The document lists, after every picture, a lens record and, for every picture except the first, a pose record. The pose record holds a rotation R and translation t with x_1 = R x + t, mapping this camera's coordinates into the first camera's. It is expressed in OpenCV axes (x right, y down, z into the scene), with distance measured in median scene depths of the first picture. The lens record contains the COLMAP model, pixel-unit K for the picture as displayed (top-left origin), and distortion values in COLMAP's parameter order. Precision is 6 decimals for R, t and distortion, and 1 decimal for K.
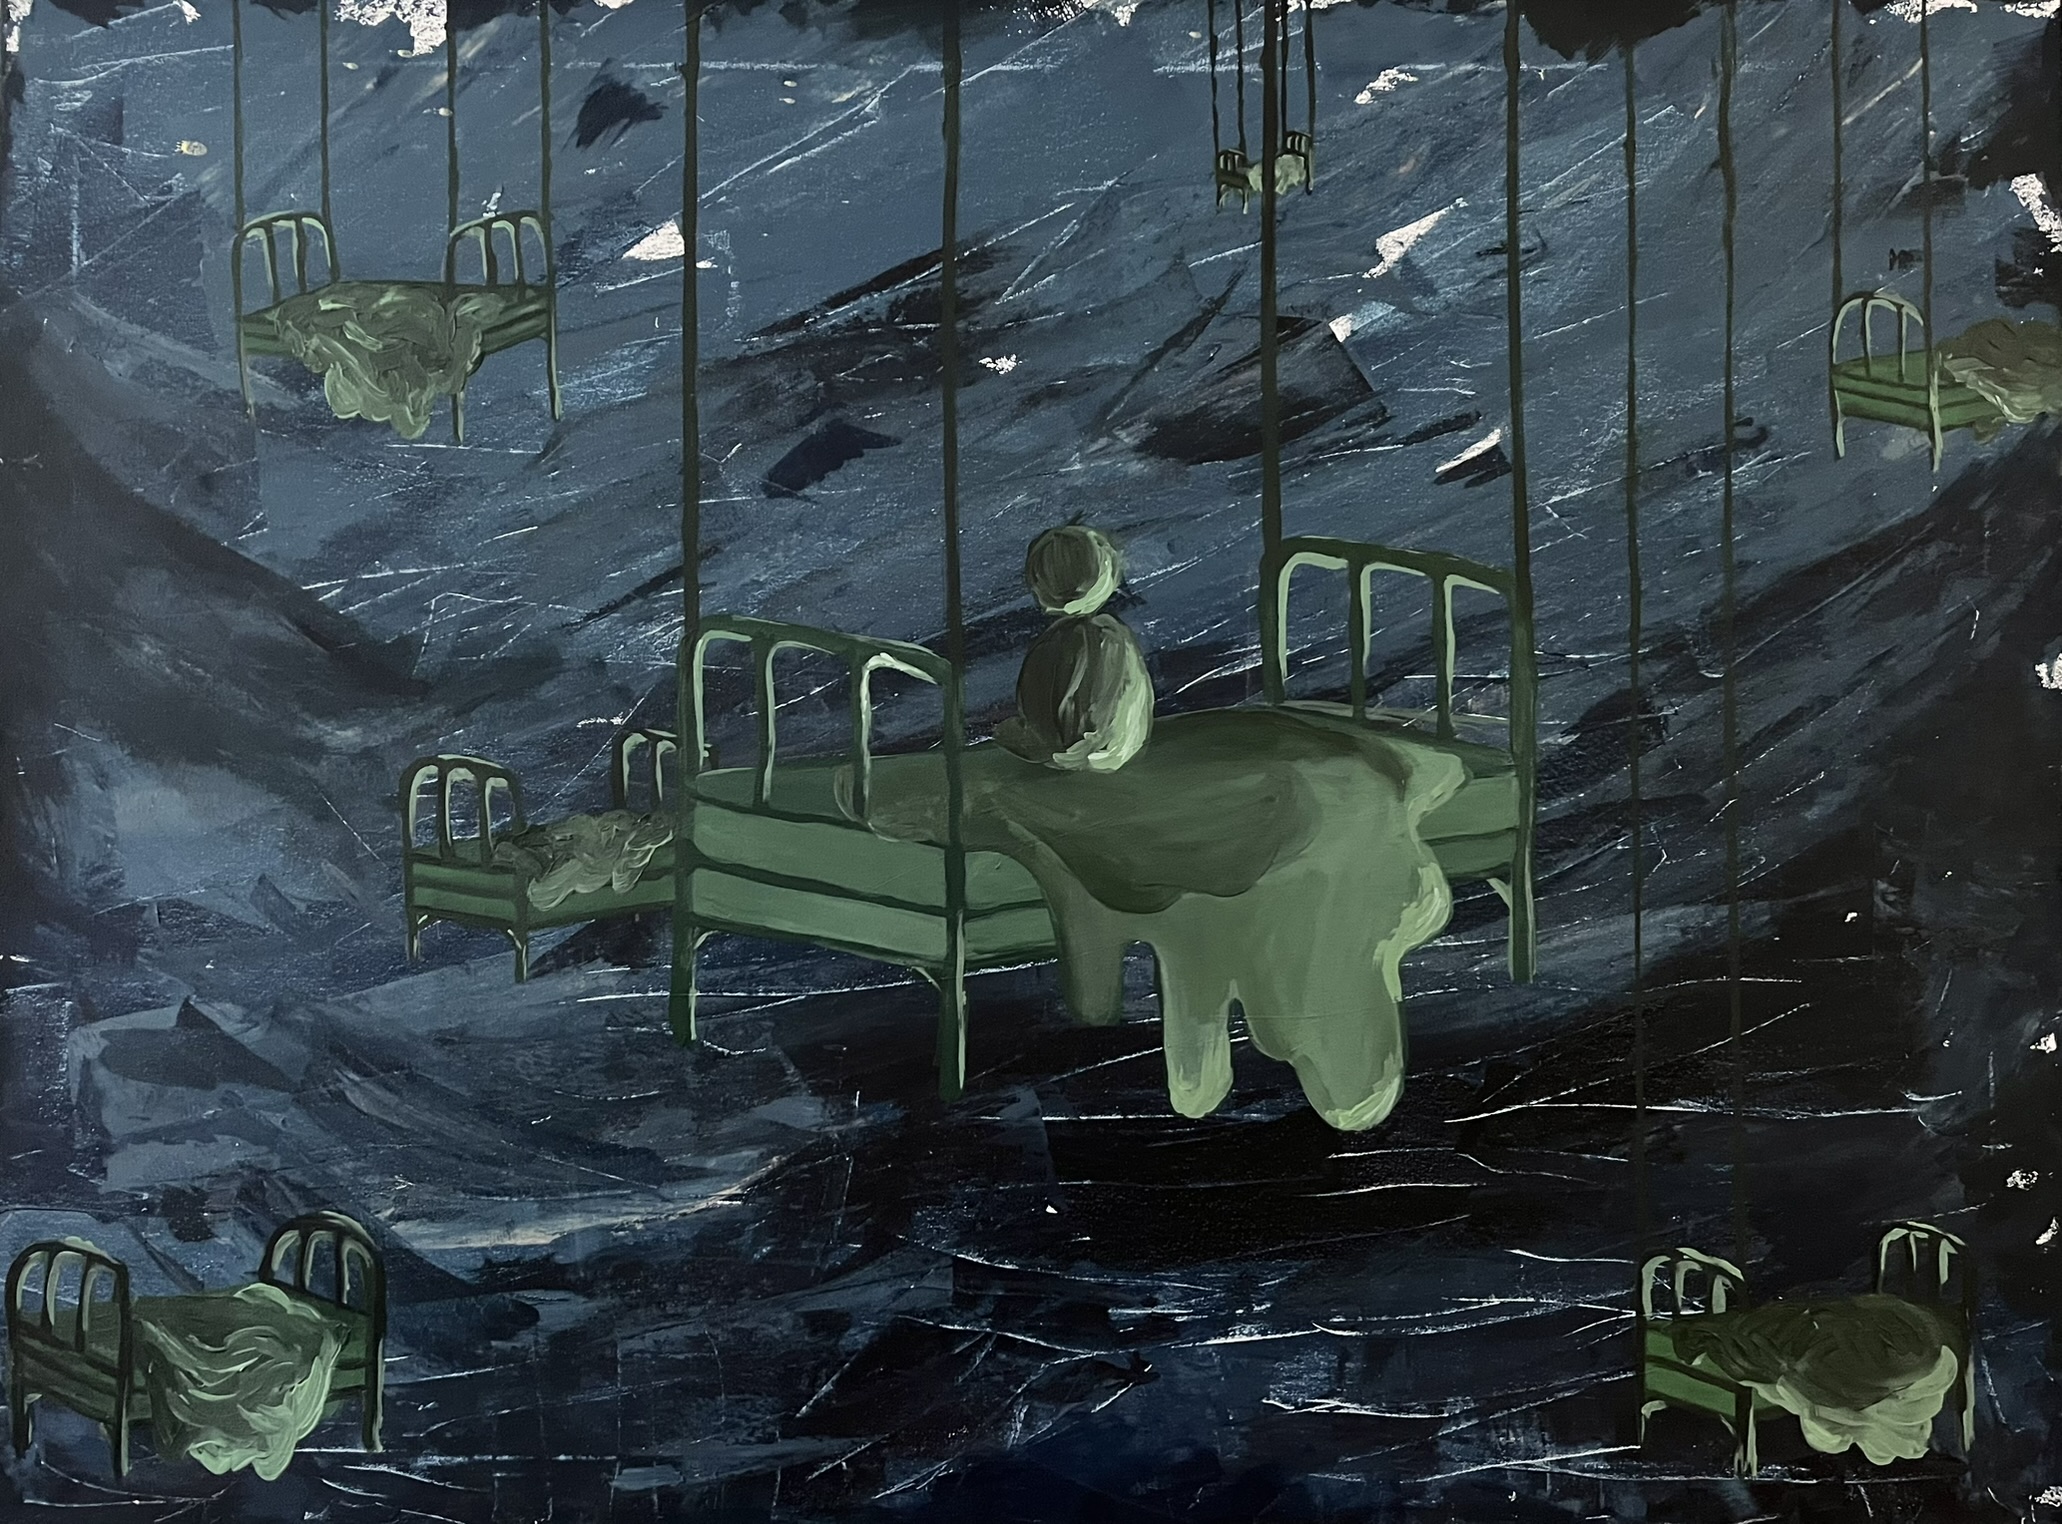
lens RADIAL K [[1564.5, 0, 1021.6], [0, 1564.5, 744.8], [0, 0, 1]] dist [0.042796, -0.071060]
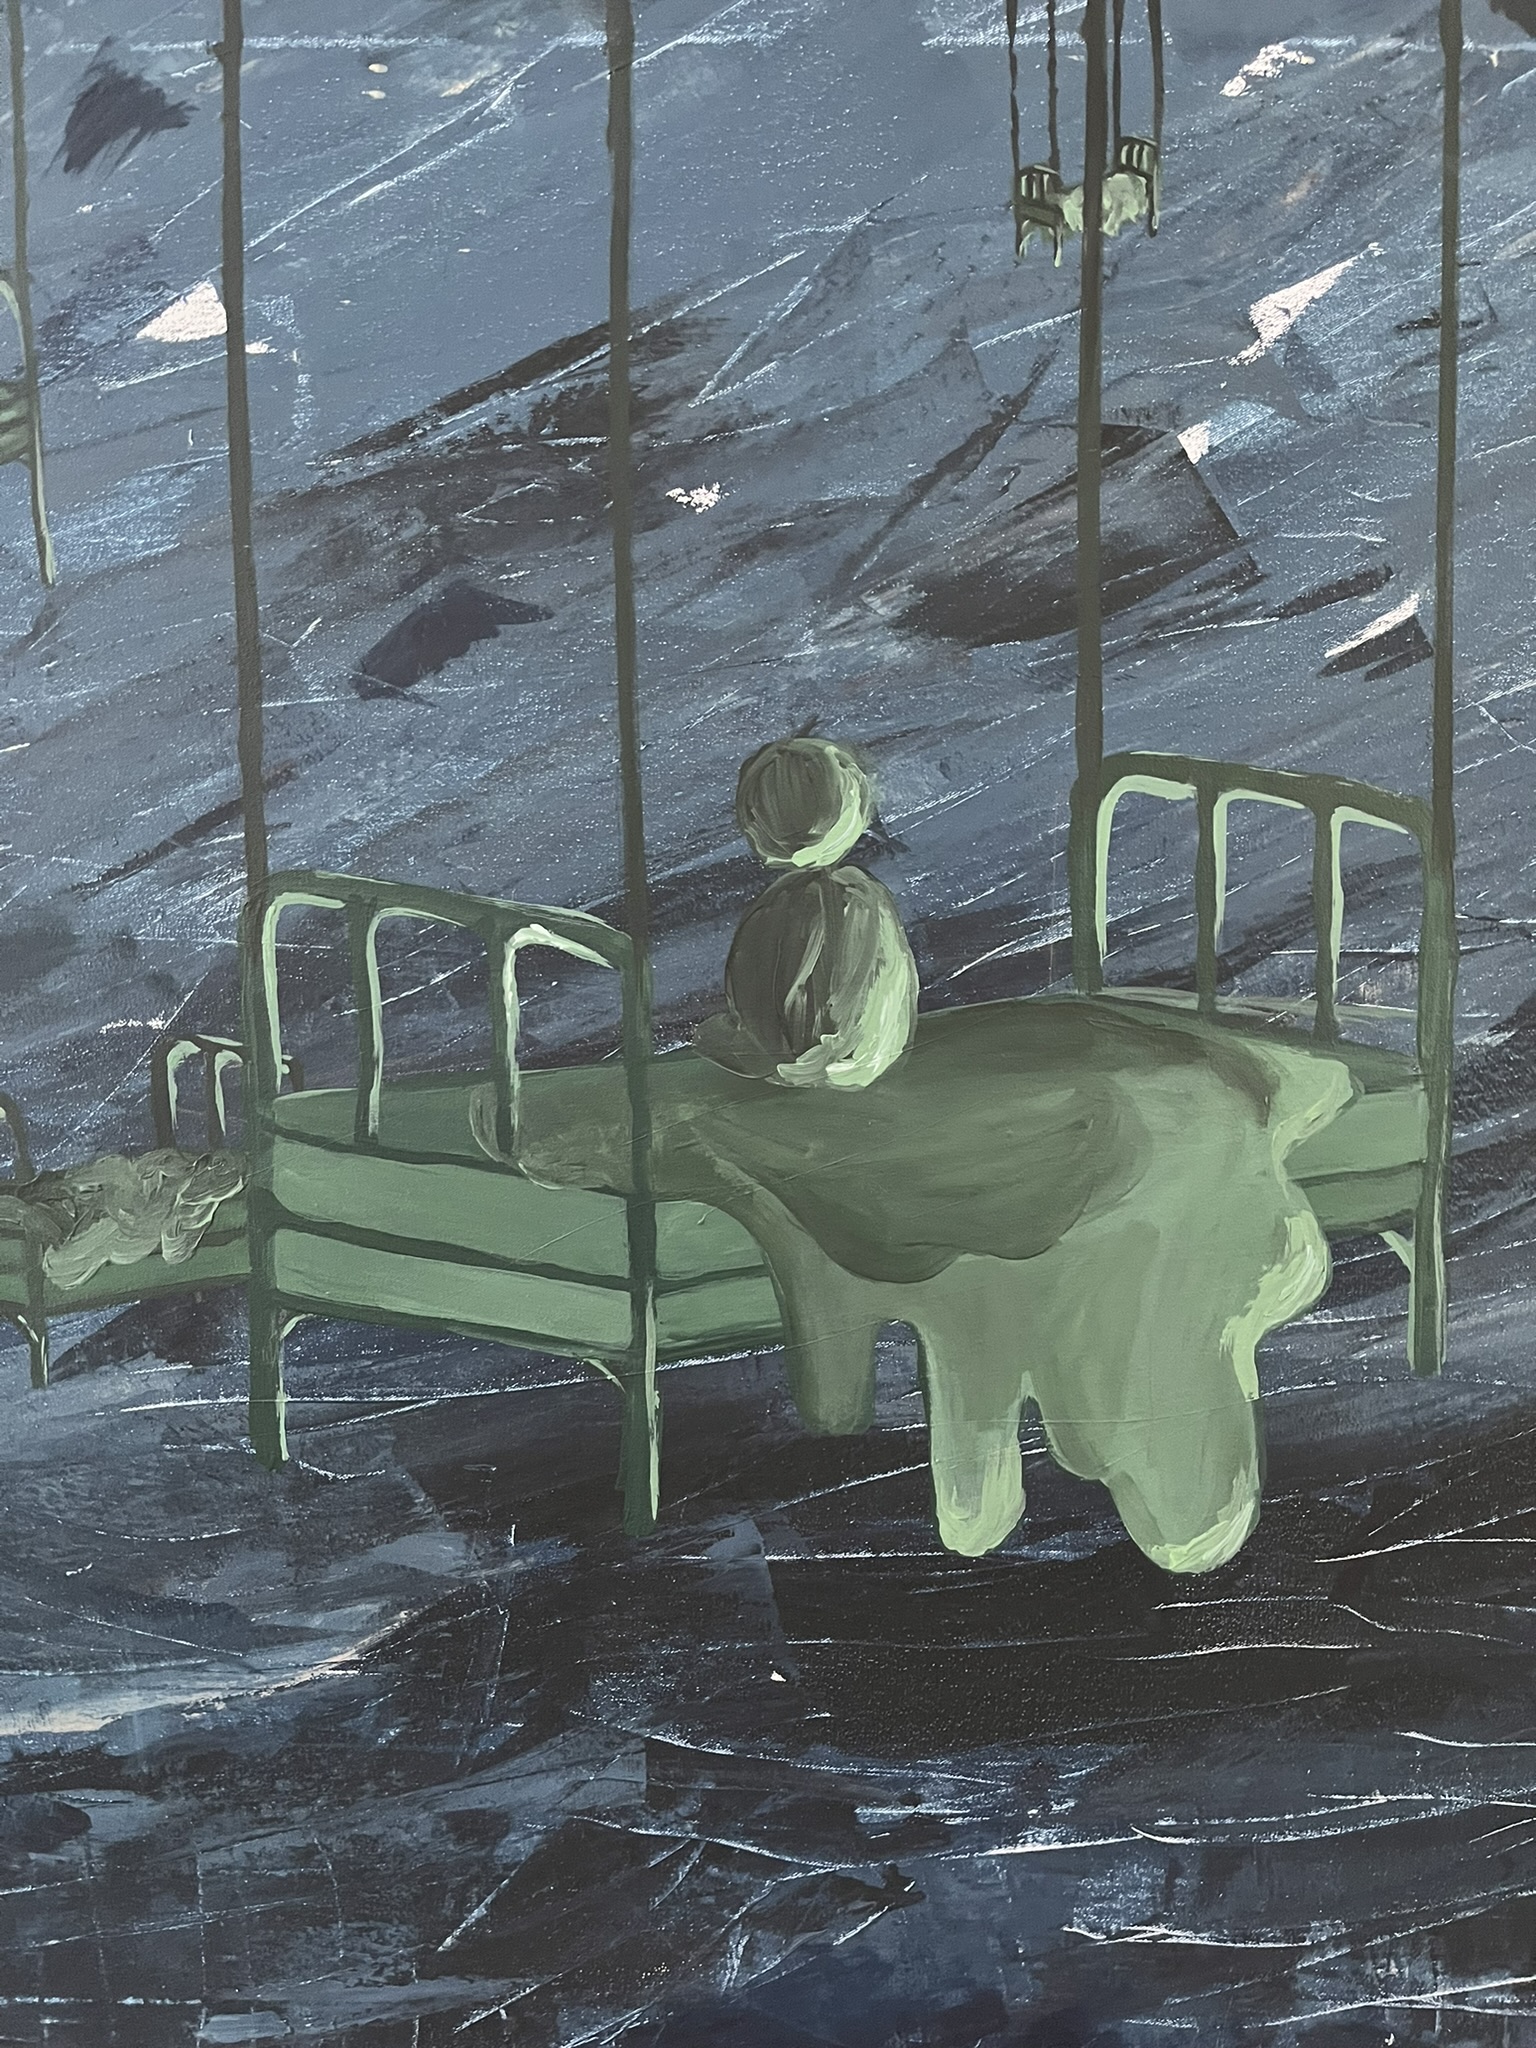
lens RADIAL K [[1553.9, 0, 758.5], [0, 1553.9, 1029.1], [0, 0, 1]] dist [0.042796, -0.071060]
pose [[0.999815, -0.008204, 0.017422, -0.000502], [0.008286, 0.999955, -0.004625, -0.007165], [-0.017384, 0.004769, 0.999838, 0.293483]]
